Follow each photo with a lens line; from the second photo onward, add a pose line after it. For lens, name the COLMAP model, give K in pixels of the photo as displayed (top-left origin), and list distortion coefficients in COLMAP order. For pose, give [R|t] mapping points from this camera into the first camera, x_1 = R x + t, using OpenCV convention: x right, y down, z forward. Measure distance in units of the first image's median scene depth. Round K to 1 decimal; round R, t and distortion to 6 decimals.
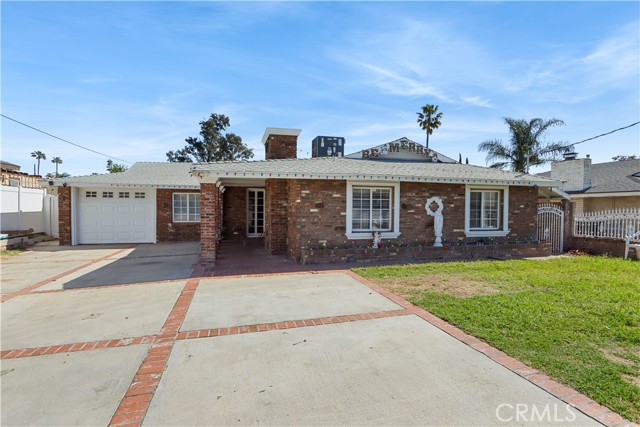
lens RADIAL K [[323.6, 0, 329.0], [0, 323.6, 214.7], [0, 0, 1]] dist [-0.000932, 0.000210]
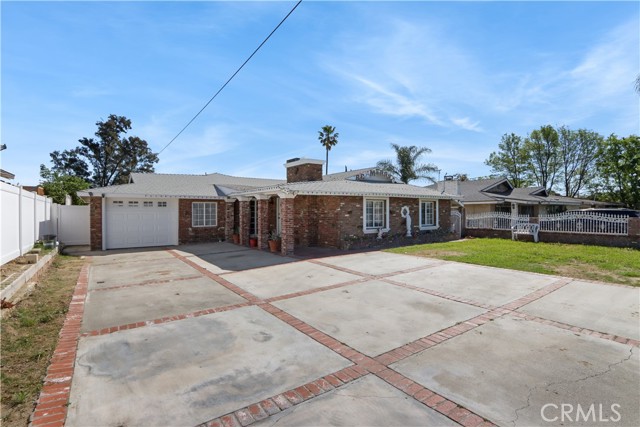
lens RADIAL K [[303.6, 0, 320.0], [0, 303.6, 213.5], [0, 0, 1]] dist [-0.000227, -0.000131]
pose [[0.942344, -0.012852, 0.334400, -0.446378], [0.017352, 0.999795, -0.010472, -0.006670], [-0.334197, 0.015671, 0.942373, -0.224098]]
